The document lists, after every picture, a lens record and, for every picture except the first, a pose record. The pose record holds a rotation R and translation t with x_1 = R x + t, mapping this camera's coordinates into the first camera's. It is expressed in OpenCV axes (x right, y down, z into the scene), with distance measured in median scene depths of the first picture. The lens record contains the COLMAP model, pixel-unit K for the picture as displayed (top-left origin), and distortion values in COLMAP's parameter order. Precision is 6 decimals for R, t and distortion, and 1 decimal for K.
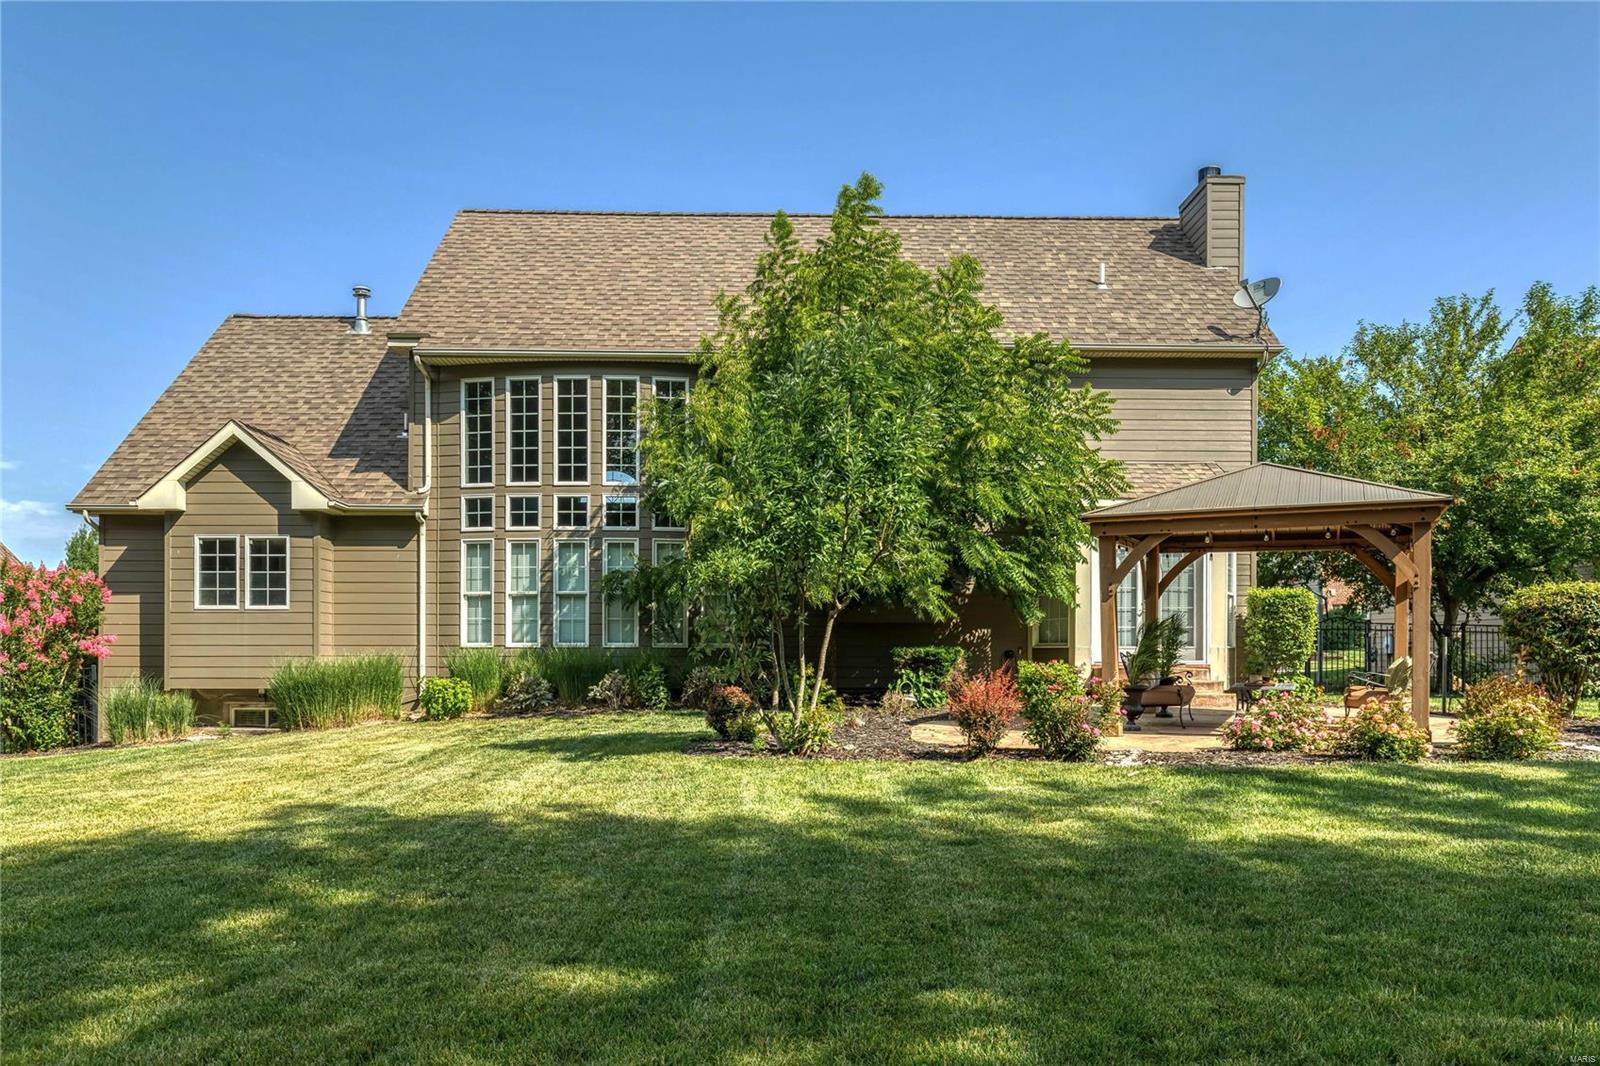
lens RADIAL K [[1178.3, 0, 800.0], [0, 1178.3, 533.0], [0, 0, 1]] dist [-0.007383, -0.002726]
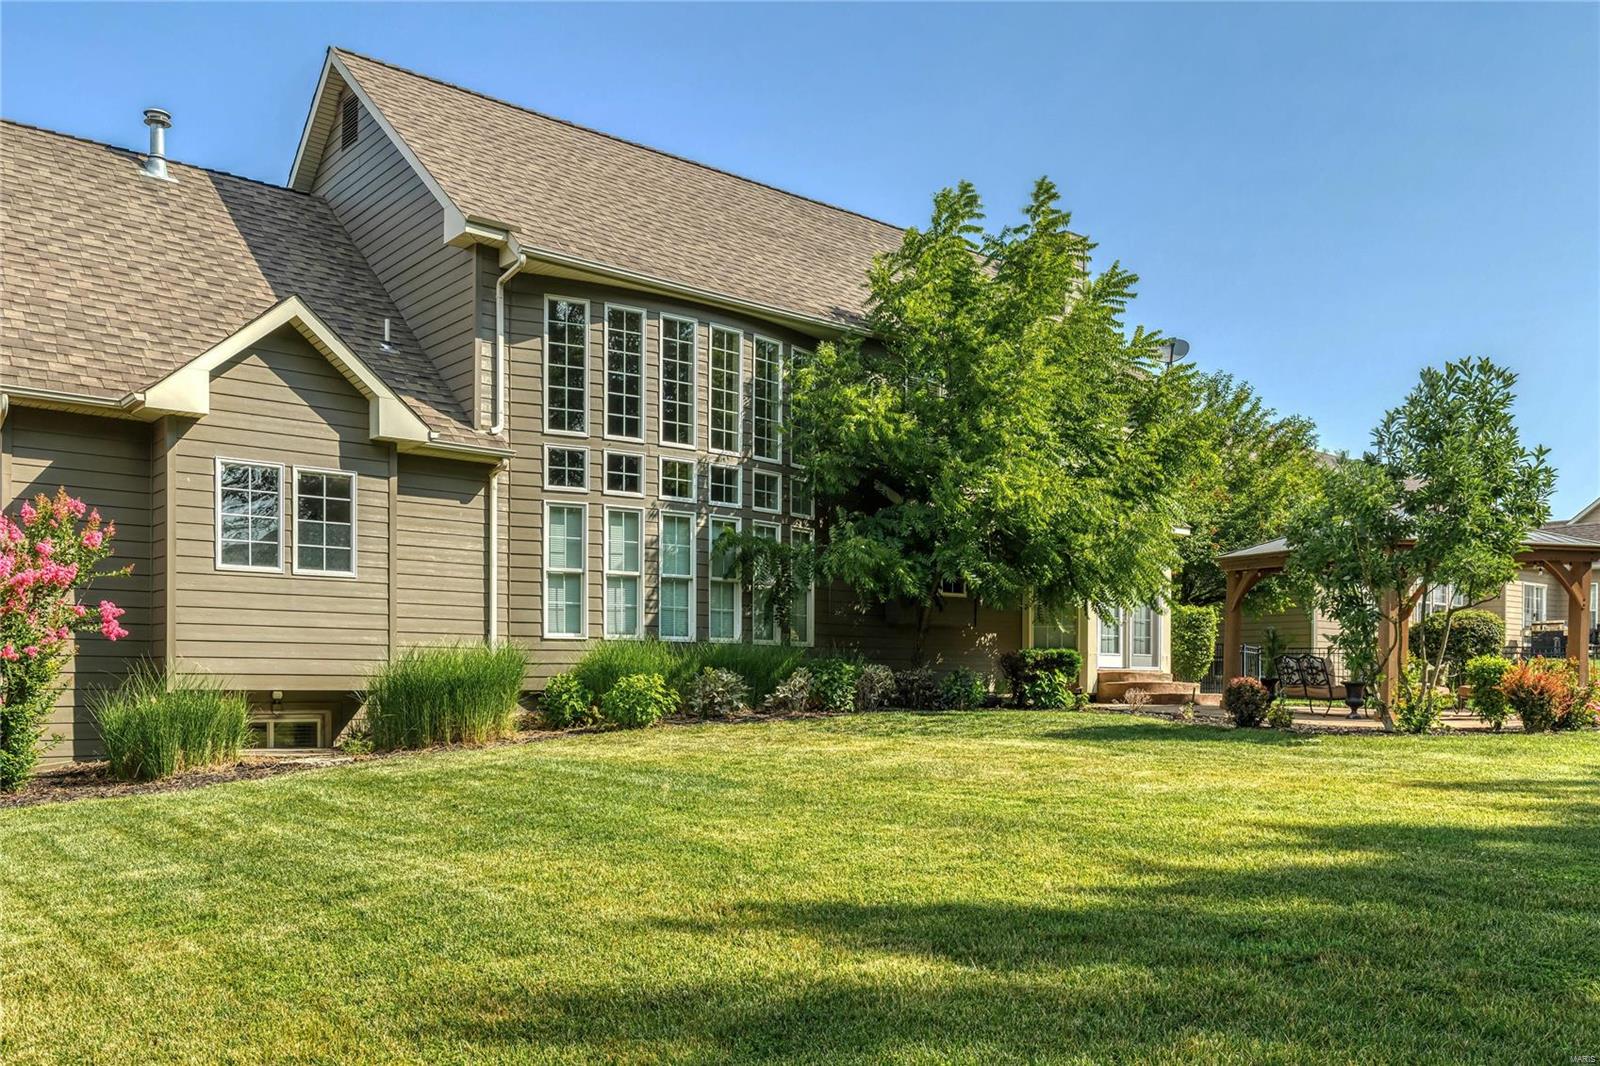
lens RADIAL K [[1288.0, 0, 800.1], [0, 1288.0, 568.2], [0, 0, 1]] dist [0.003837, 0.002498]
pose [[0.785361, 0.059924, 0.616130, -0.680248], [-0.070692, 0.997474, -0.006904, 0.044573], [-0.614988, -0.038134, 0.787614, 0.223982]]
